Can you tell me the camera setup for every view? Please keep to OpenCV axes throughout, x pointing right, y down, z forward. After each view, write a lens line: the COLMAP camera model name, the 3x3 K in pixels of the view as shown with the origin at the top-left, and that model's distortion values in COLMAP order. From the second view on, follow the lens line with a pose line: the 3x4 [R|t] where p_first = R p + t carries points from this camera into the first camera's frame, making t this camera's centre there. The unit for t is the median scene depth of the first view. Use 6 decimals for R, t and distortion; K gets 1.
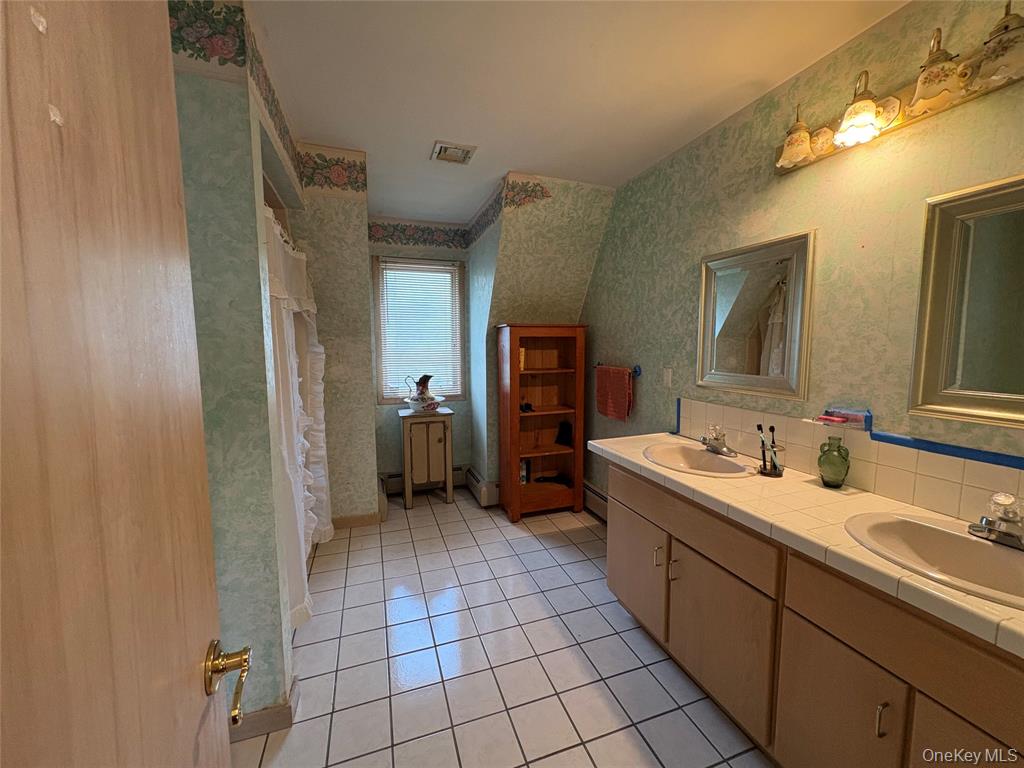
lens RADIAL K [[408.3, 0, 513.5], [0, 408.3, 383.7], [0, 0, 1]] dist [-0.000822, 0.000082]
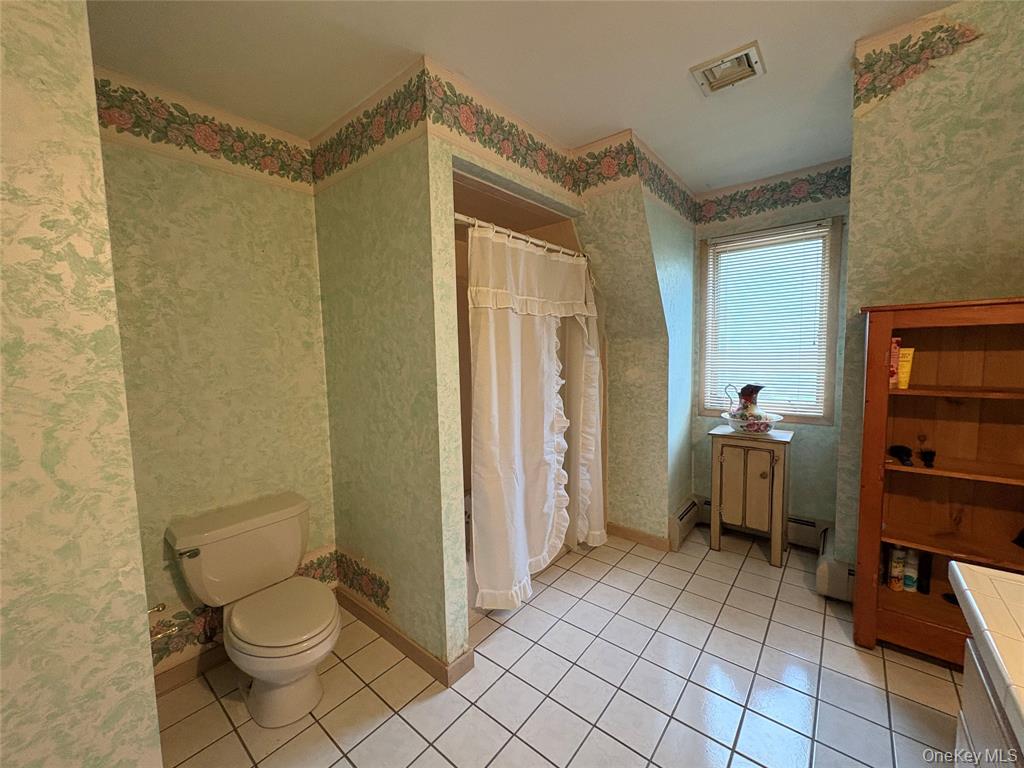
lens RADIAL K [[408.3, 0, 511.0], [0, 408.3, 383.5], [0, 0, 1]] dist [-0.000822, 0.000082]
pose [[0.514569, 0.066548, -0.854863, 0.223629], [-0.061158, 0.997293, 0.040823, -0.030041], [0.855265, 0.031275, 0.517245, 0.260595]]
